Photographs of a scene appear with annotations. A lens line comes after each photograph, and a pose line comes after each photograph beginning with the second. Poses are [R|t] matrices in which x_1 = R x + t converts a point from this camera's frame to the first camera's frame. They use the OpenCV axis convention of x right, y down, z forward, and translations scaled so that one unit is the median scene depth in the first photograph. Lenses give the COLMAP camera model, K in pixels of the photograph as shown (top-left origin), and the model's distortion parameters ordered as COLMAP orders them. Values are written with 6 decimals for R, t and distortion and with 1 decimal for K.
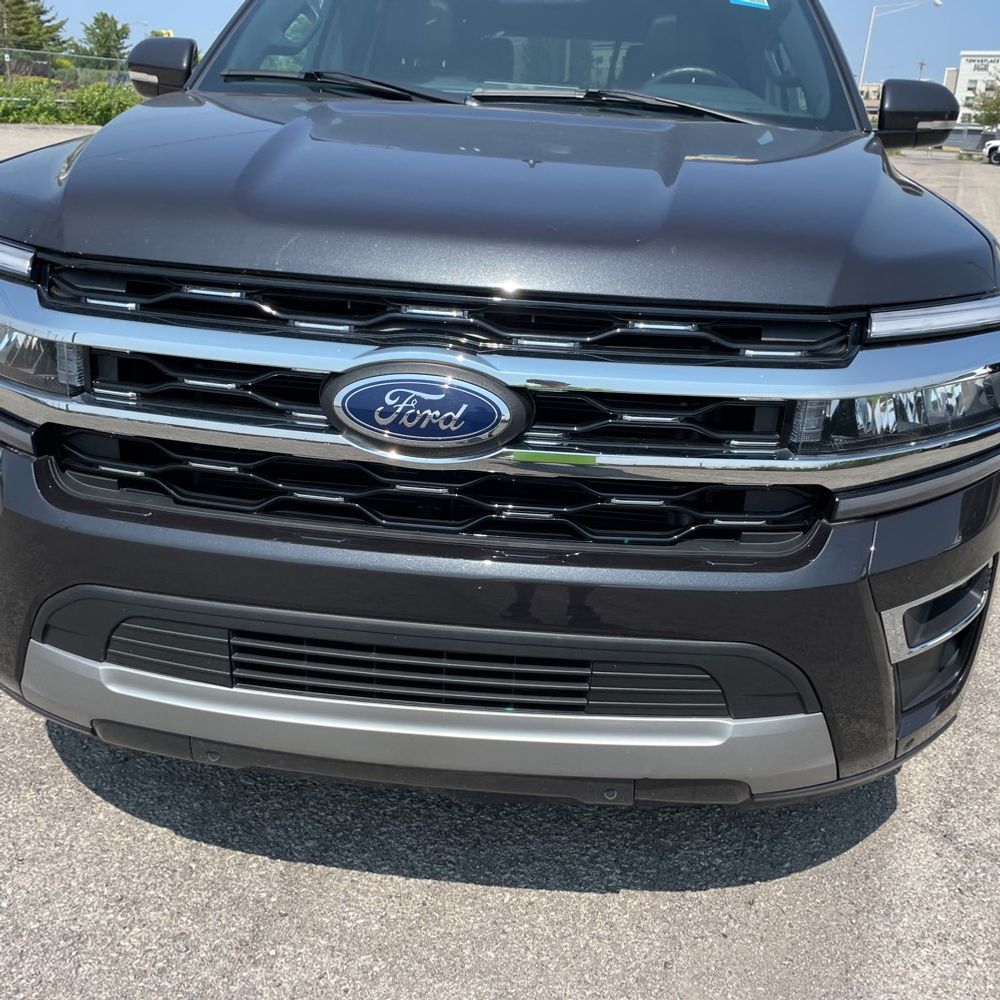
lens RADIAL K [[1009.1, 0, 511.9], [0, 1009.1, 496.8], [0, 0, 1]] dist [0.093661, -0.130136]
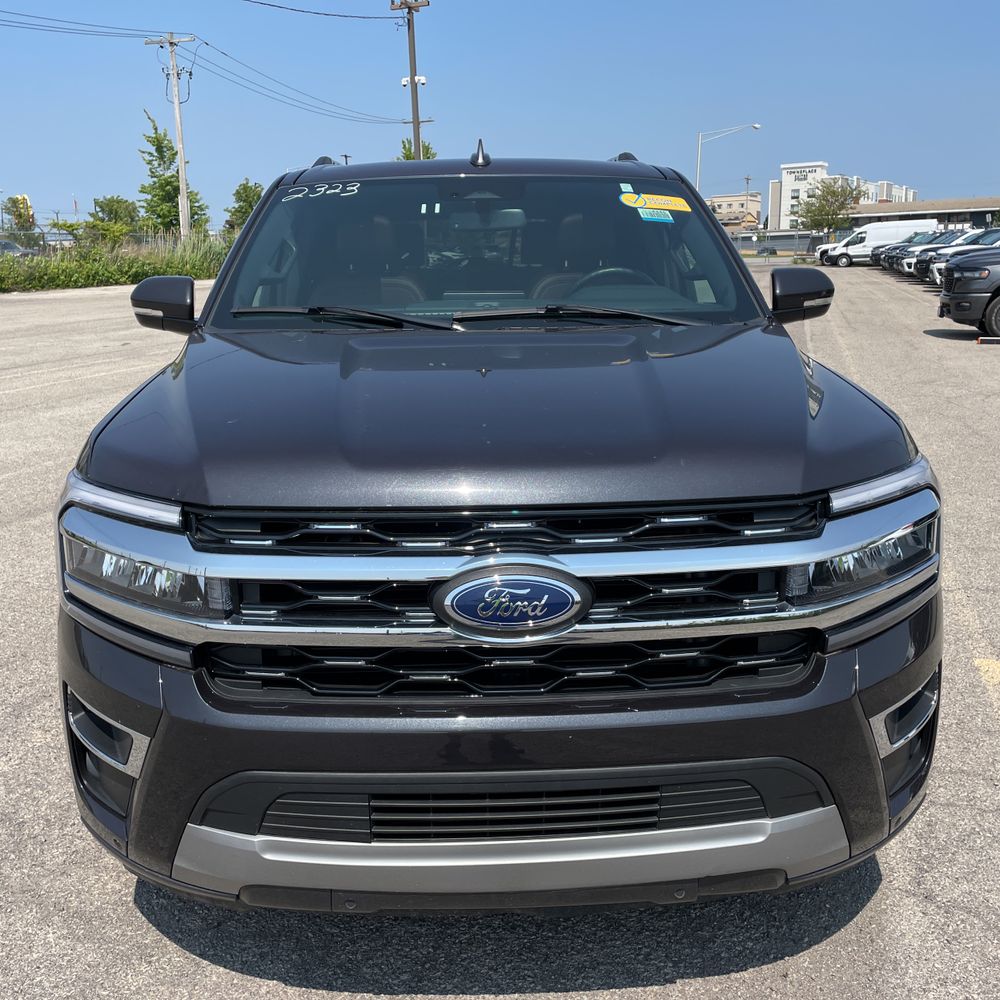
lens RADIAL K [[1005.5, 0, 489.1], [0, 1005.5, 498.5], [0, 0, 1]] dist [0.098727, -0.133610]
pose [[0.990830, -0.095470, 0.095608, -0.199735], [0.105787, 0.988354, -0.109385, -0.068894], [-0.084052, 0.118496, 0.989391, -0.254581]]
